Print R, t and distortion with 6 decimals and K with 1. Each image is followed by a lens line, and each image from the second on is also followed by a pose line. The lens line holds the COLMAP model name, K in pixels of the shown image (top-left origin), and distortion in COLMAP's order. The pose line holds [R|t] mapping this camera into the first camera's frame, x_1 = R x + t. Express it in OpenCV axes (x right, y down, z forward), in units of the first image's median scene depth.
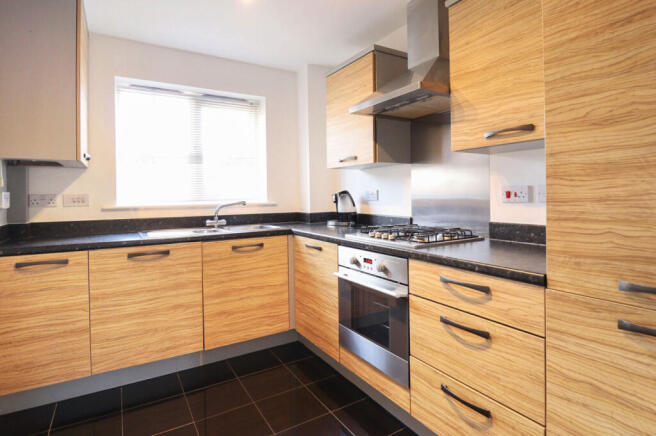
lens RADIAL K [[340.0, 0, 327.3], [0, 340.0, 203.2], [0, 0, 1]] dist [0.002372, -0.022906]
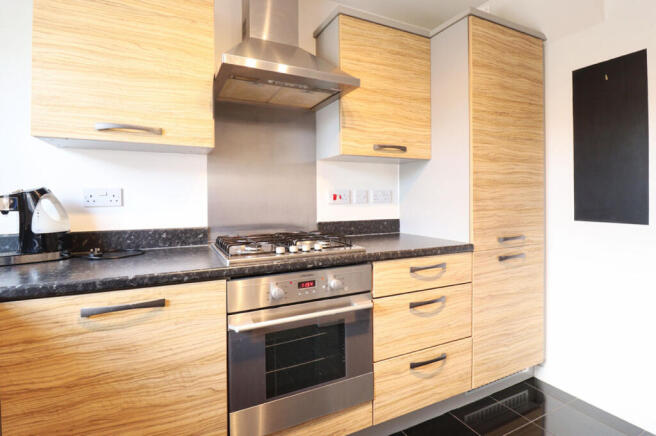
lens RADIAL K [[340.0, 0, 327.3], [0, 340.0, 203.2], [0, 0, 1]] dist [0.002372, -0.022906]
pose [[0.076269, -0.004517, 0.997077, -0.723760], [0.027034, 0.999631, 0.002461, -0.008521], [-0.996721, 0.026768, 0.076363, 1.053626]]
